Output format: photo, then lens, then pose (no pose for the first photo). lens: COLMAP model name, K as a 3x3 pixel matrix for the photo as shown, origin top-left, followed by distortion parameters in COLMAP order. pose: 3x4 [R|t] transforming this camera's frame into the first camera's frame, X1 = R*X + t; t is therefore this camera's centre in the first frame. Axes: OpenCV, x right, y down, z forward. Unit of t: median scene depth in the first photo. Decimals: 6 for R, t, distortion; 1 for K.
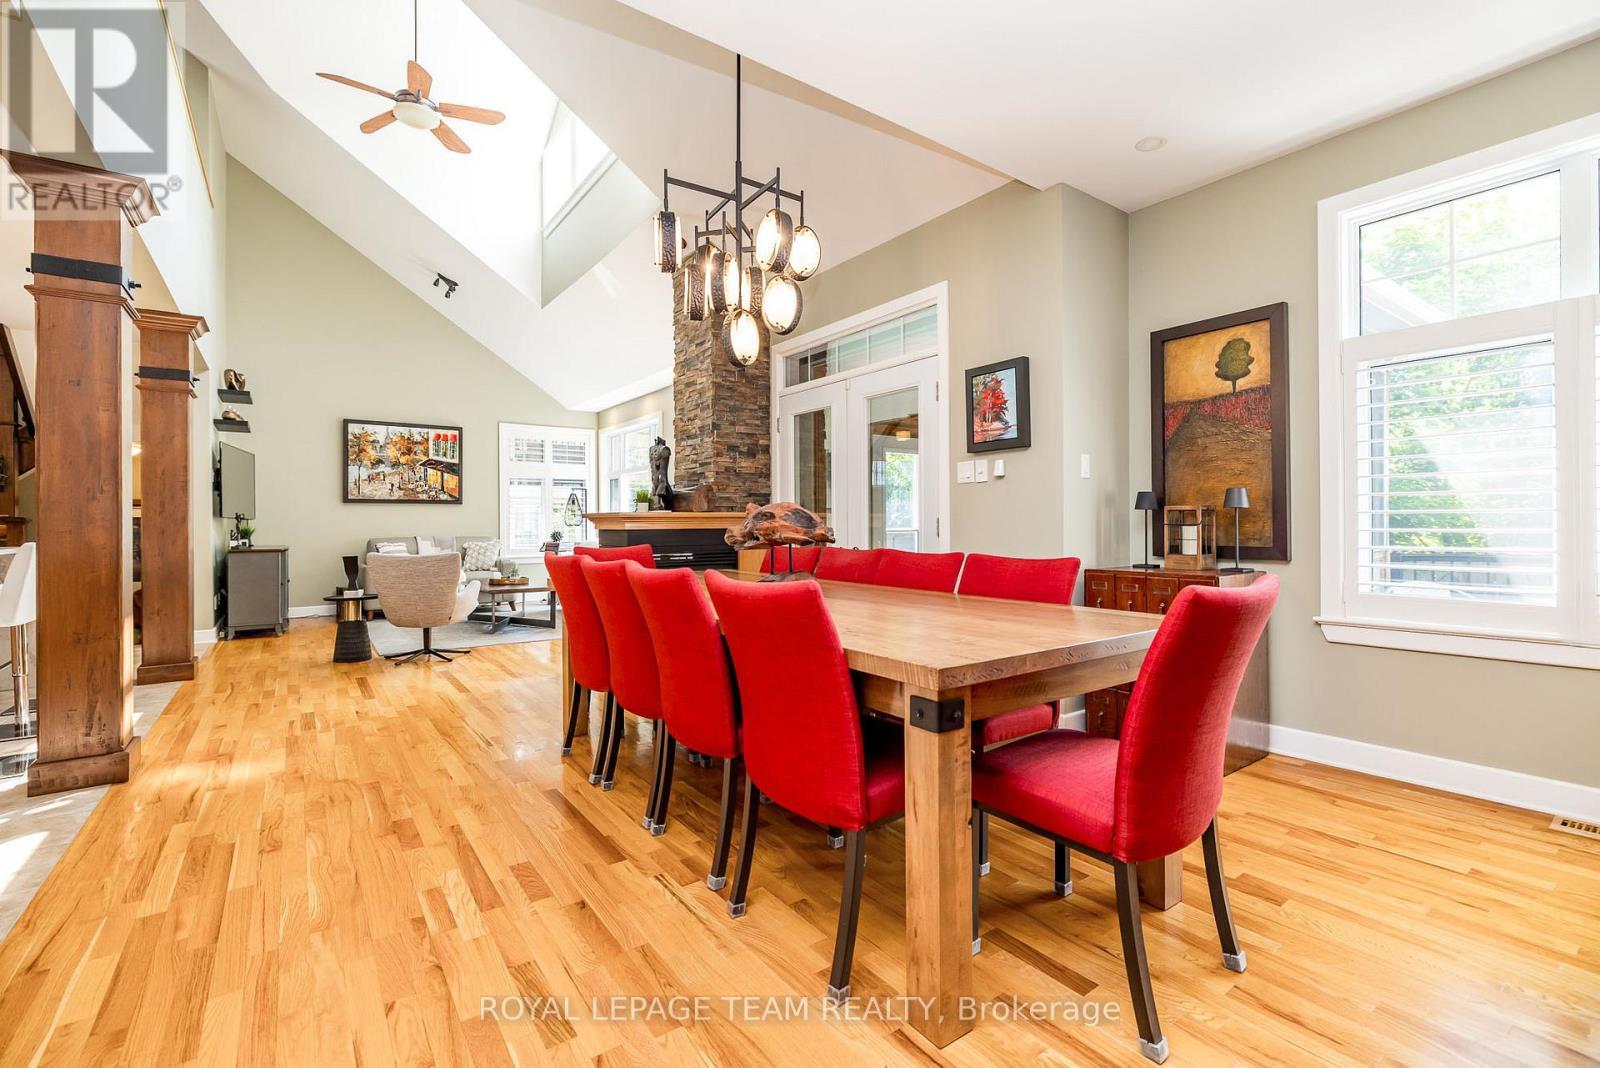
lens RADIAL K [[708.6, 0, 804.6], [0, 708.6, 521.1], [0, 0, 1]] dist [-0.009081, 0.001055]
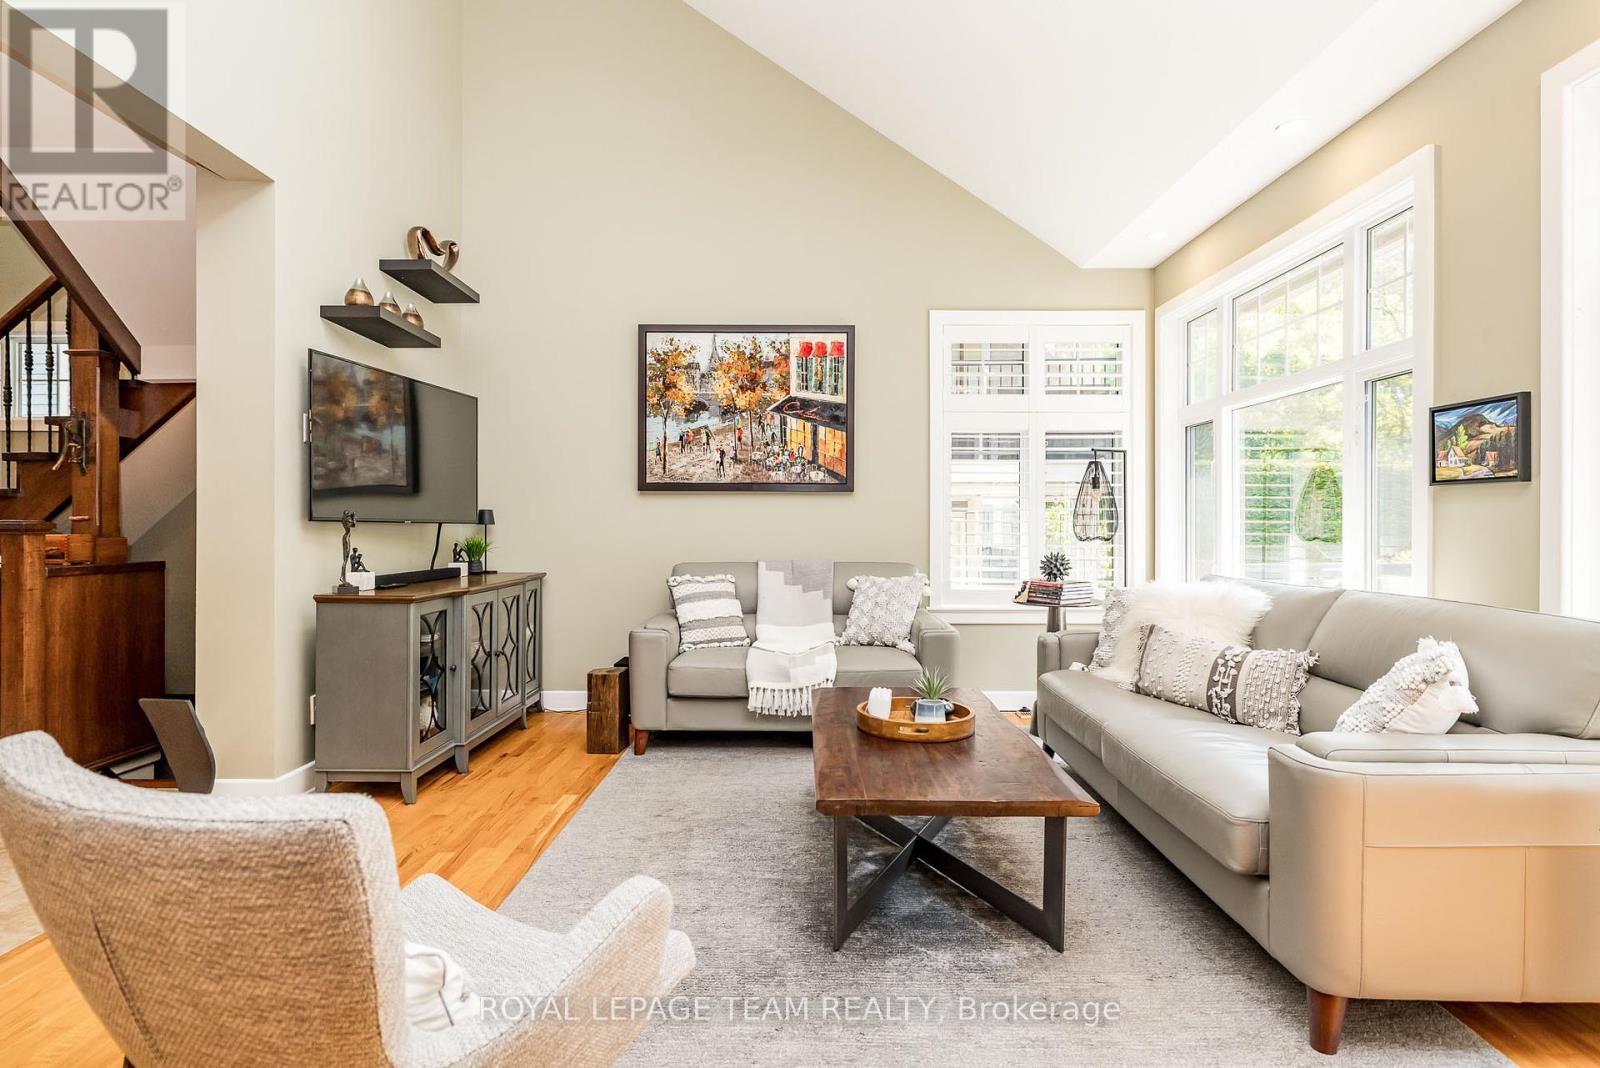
lens RADIAL K [[802.9, 0, 808.1], [0, 802.9, 526.9], [0, 0, 1]] dist [-0.009453, 0.000233]
pose [[0.813329, 0.004533, -0.581787, -0.219210], [-0.003779, 0.999990, 0.002509, -0.002129], [0.581792, 0.000158, 0.813338, 0.601716]]
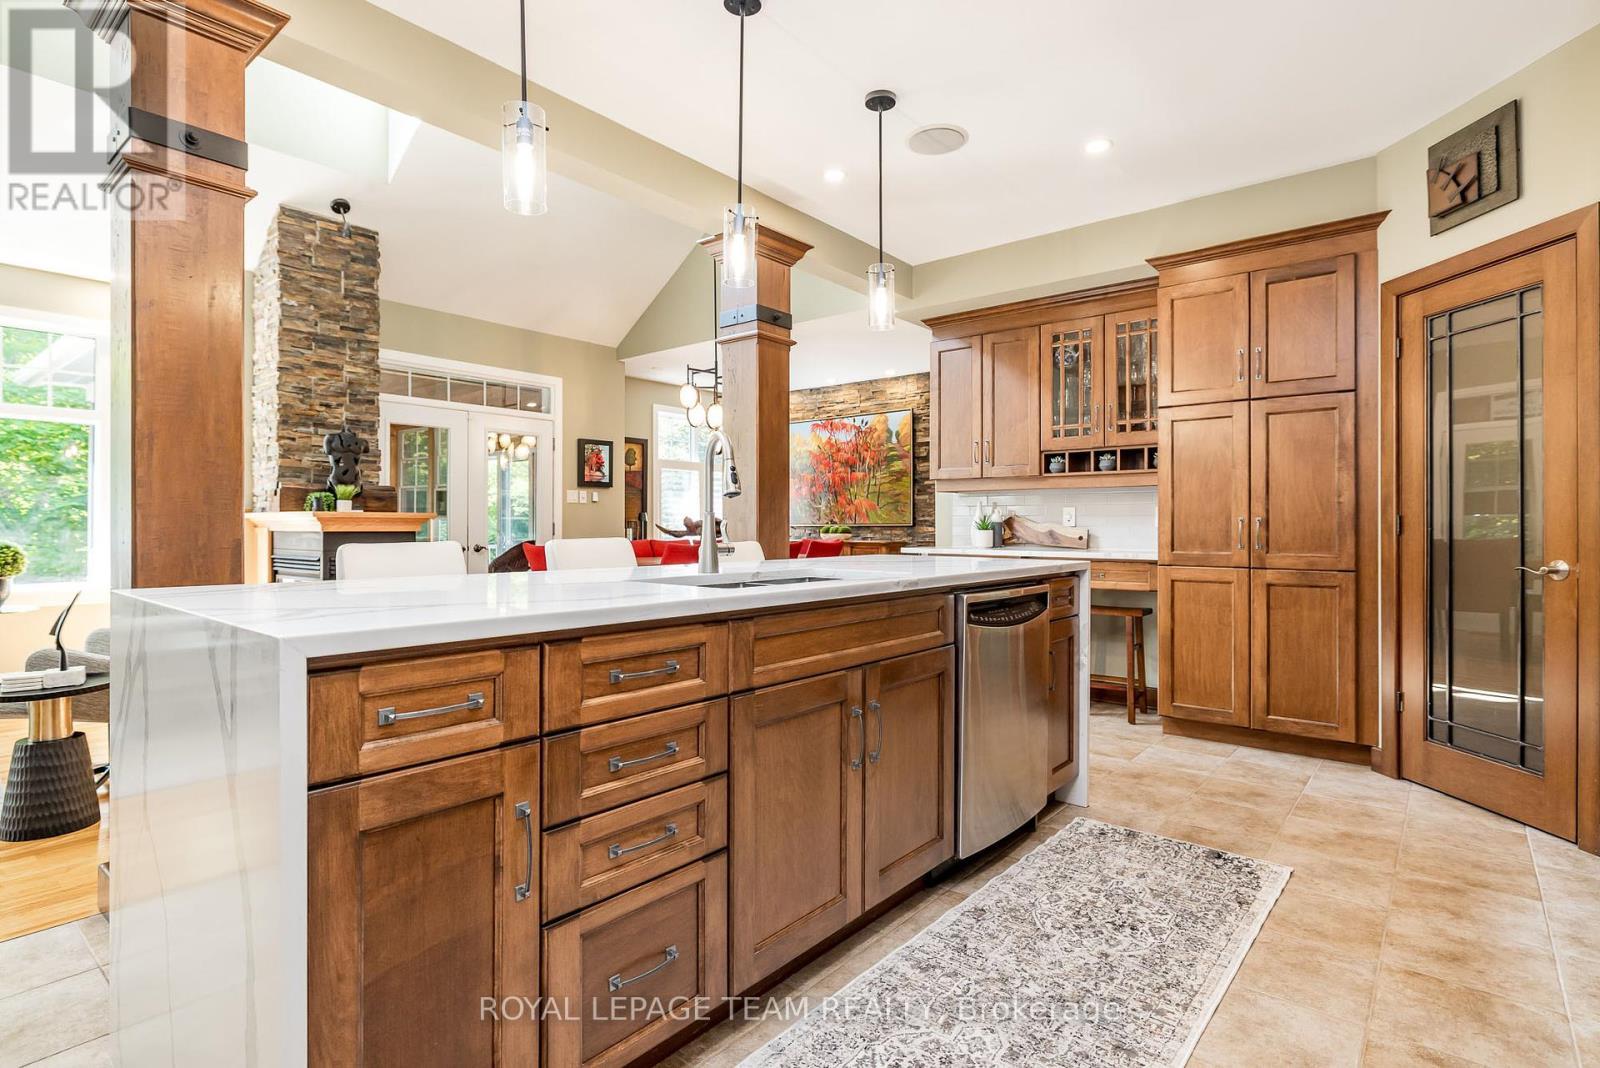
lens RADIAL K [[802.9, 0, 809.1], [0, 802.9, 535.8], [0, 0, 1]] dist [-0.009453, 0.000233]
pose [[-0.255116, -0.008069, 0.966877, -0.808827], [-0.008439, 0.999946, 0.006118, 0.003886], [-0.966874, -0.006599, -0.255170, 0.425906]]
